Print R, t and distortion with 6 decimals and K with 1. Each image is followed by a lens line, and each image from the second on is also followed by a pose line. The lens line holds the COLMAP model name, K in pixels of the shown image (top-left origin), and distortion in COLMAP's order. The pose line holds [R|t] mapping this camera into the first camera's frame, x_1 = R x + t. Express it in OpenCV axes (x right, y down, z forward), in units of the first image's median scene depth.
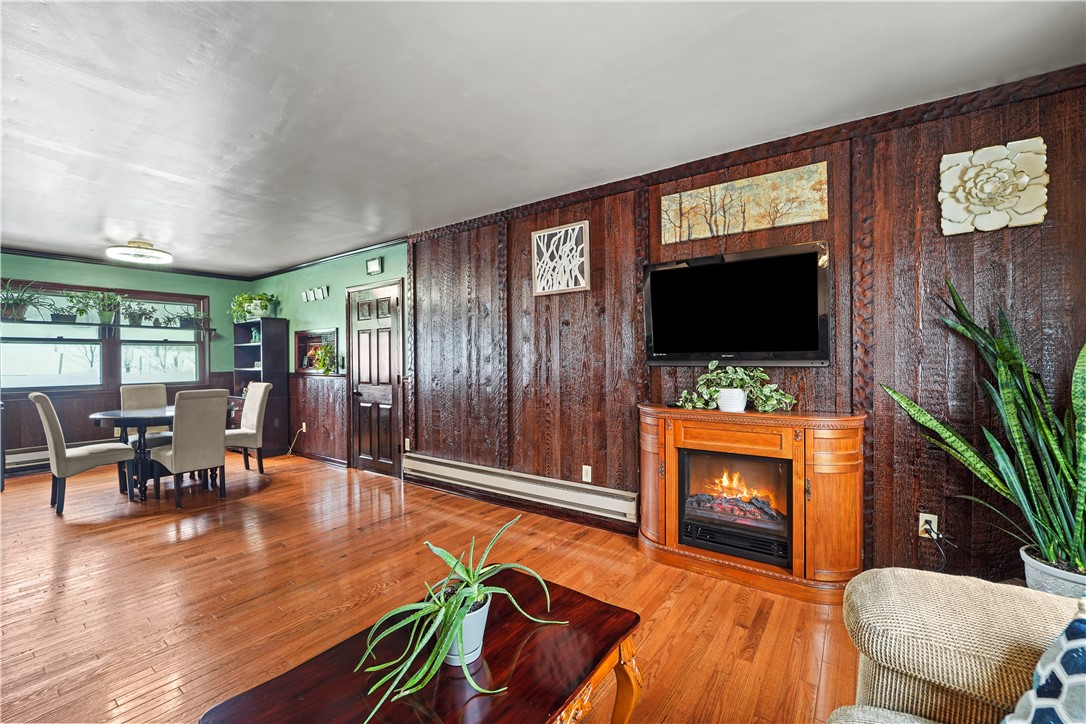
lens RADIAL K [[447.7, 0, 542.9], [0, 447.7, 363.5], [0, 0, 1]] dist [-0.024001, 0.000006]
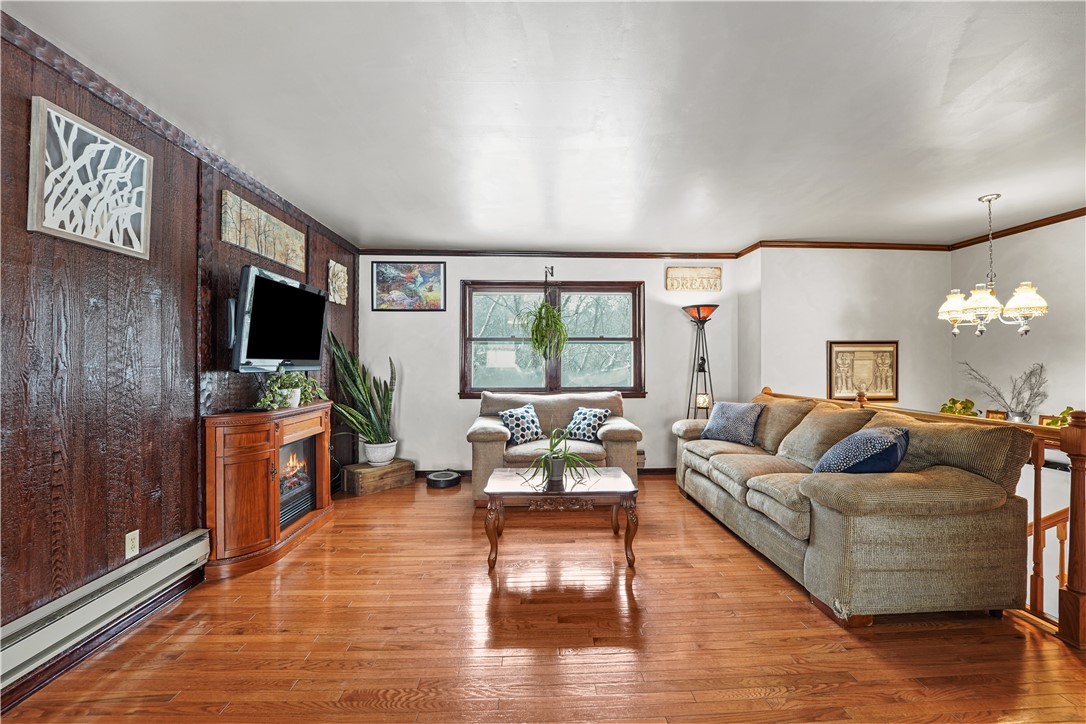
lens RADIAL K [[447.7, 0, 544.5], [0, 447.7, 362.1], [0, 0, 1]] dist [-0.024001, 0.000006]
pose [[-0.601325, 0.012080, 0.798913, -0.754386], [0.015146, 0.999878, -0.003718, -0.002149], [-0.798861, 0.009865, -0.601435, 0.900748]]
